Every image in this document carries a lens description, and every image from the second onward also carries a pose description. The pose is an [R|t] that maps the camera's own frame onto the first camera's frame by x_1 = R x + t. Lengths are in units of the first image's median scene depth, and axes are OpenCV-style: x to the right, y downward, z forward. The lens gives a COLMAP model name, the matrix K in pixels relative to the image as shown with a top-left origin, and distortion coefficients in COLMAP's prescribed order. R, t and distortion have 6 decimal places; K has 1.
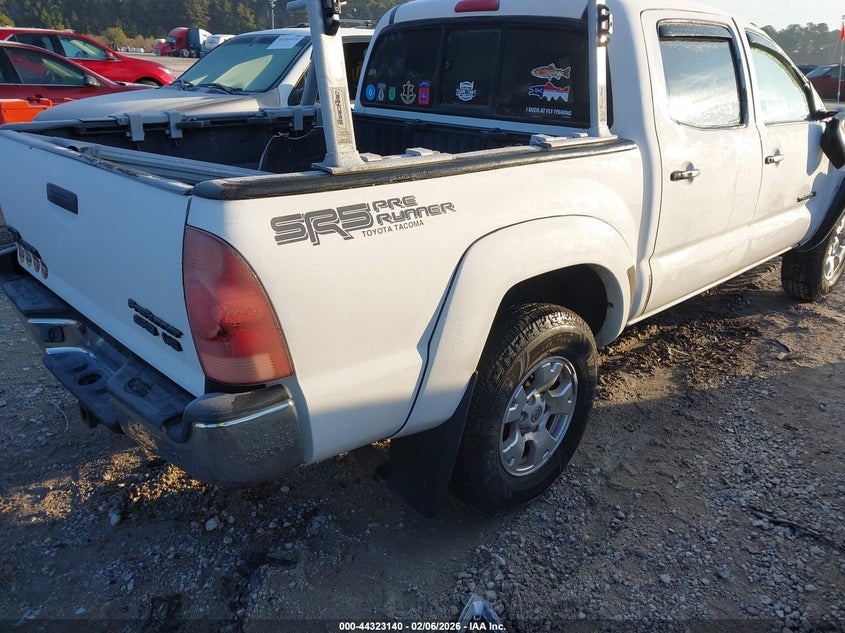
lens RADIAL K [[697.8, 0, 418.9], [0, 697.8, 315.9], [0, 0, 1]] dist [0.001705, 0.001228]
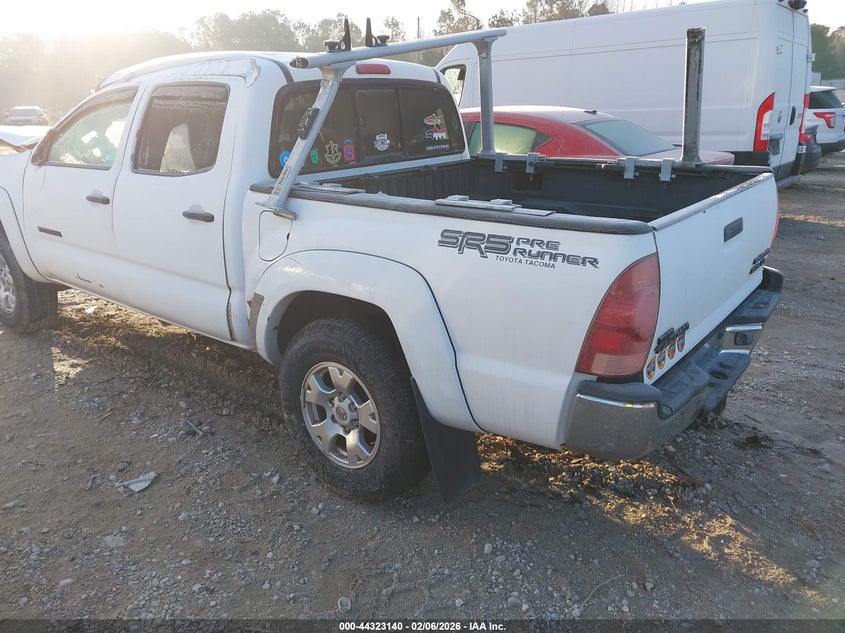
lens RADIAL K [[697.8, 0, 418.9], [0, 697.8, 315.9], [0, 0, 1]] dist [0.001705, 0.001228]
pose [[-0.168025, -0.313003, 0.934771, -1.220602], [0.356264, 0.864879, 0.353638, -0.507433], [-0.919154, 0.392446, -0.033810, 1.210138]]
